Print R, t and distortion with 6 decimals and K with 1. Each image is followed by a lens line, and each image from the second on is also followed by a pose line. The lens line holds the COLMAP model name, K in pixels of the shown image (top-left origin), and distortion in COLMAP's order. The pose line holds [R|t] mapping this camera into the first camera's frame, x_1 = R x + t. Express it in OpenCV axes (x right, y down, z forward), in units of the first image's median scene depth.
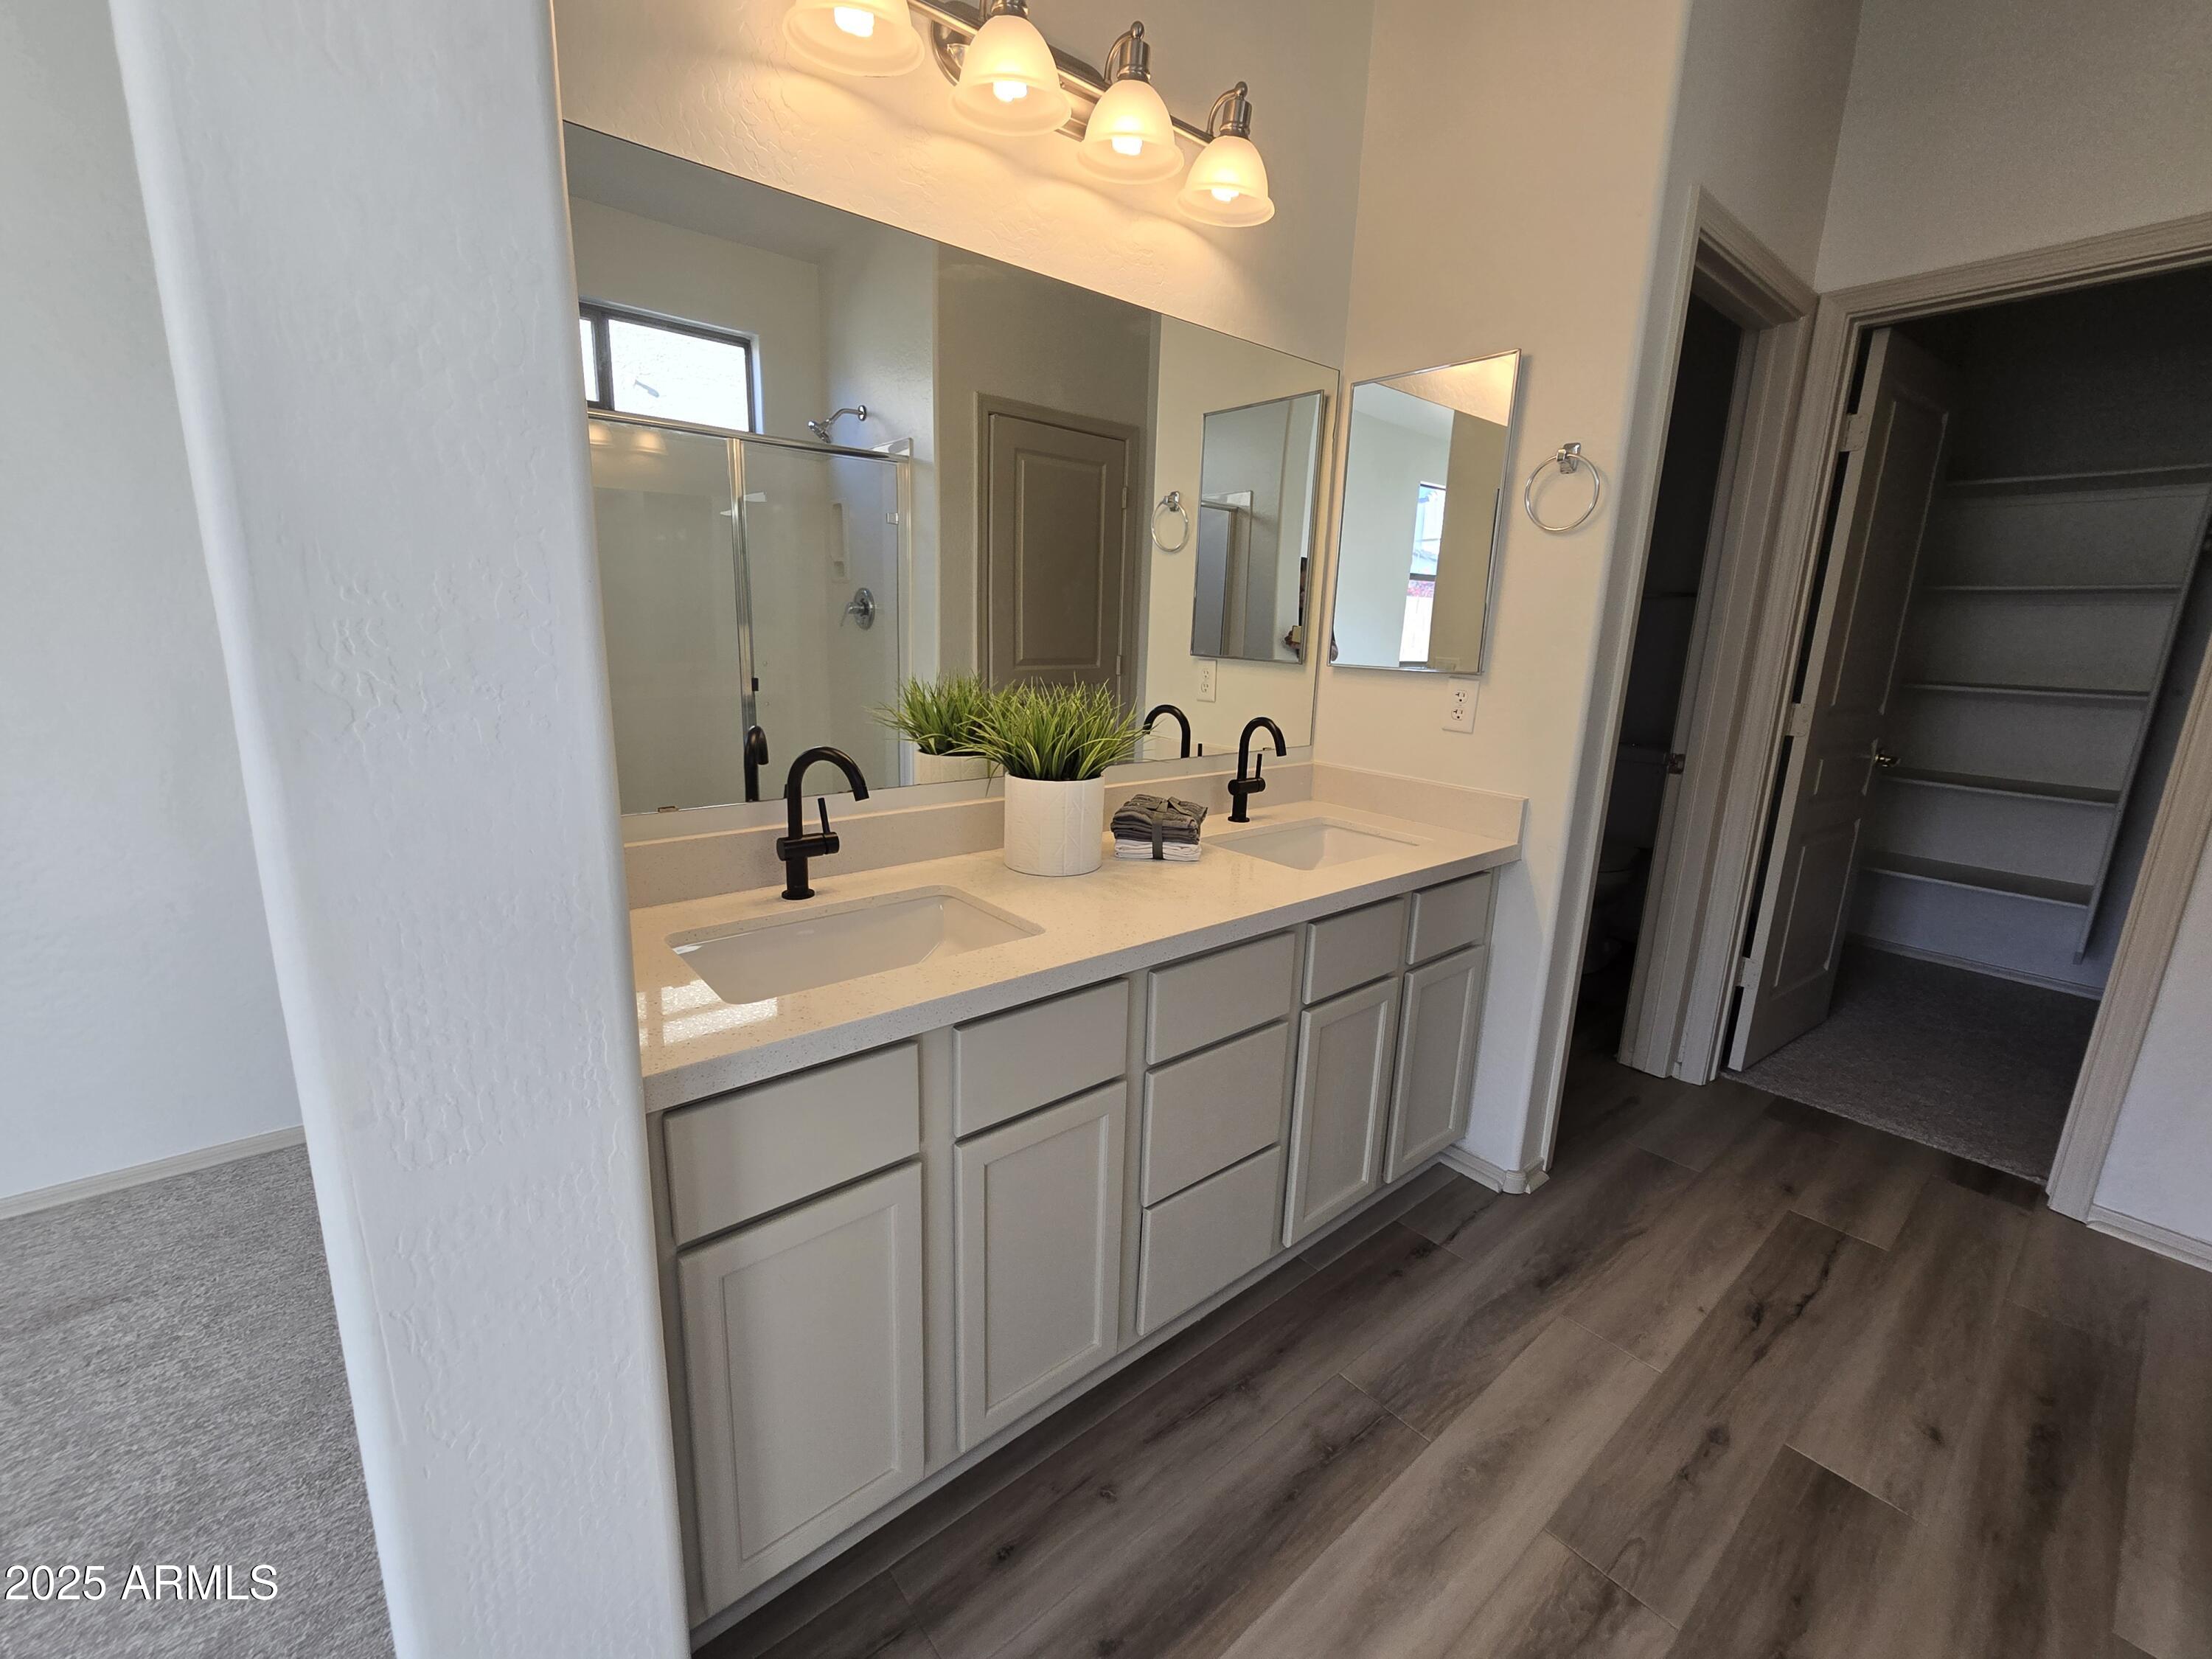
lens RADIAL K [[920.9, 0, 1099.0], [0, 920.9, 824.0], [0, 0, 1]] dist [-0.000873, 0.000358]
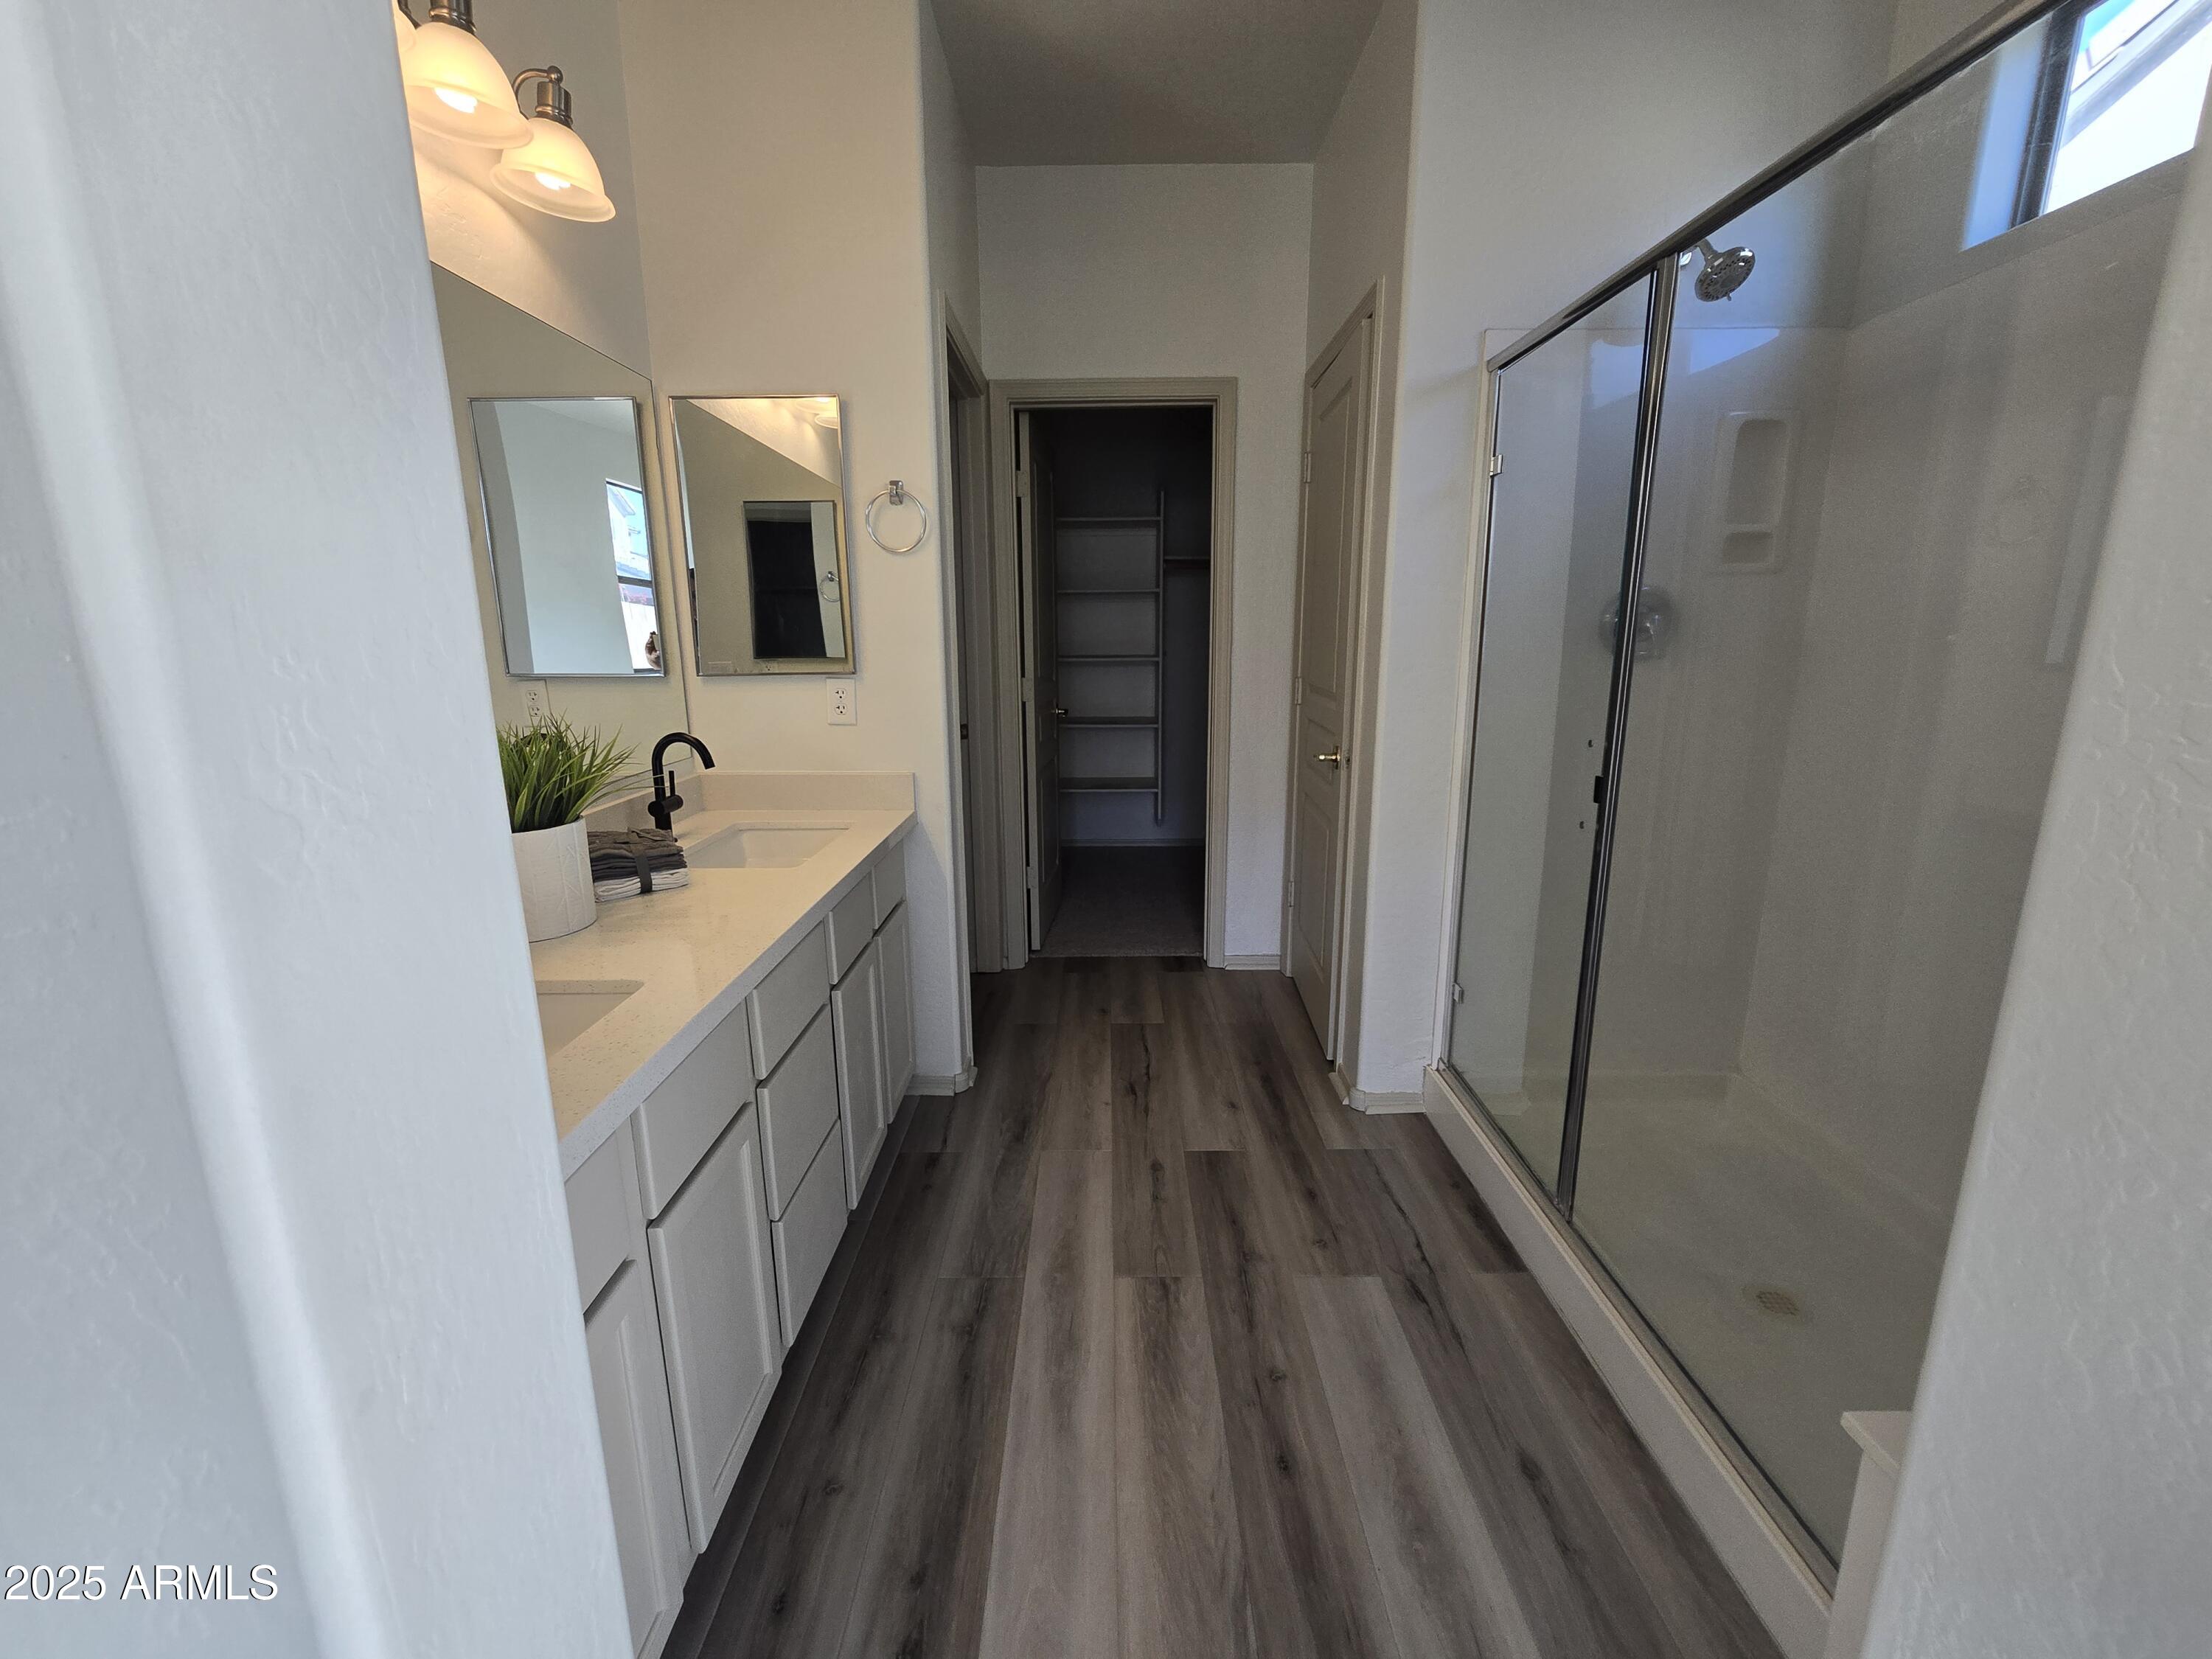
lens RADIAL K [[922.9, 0, 1094.9], [0, 922.9, 828.7], [0, 0, 1]] dist [0.000438, -0.000217]
pose [[0.641780, -0.198577, 0.740733, -0.340245], [0.193778, 0.976541, 0.093902, -0.026537], [-0.742003, 0.083273, 0.665205, 0.027725]]
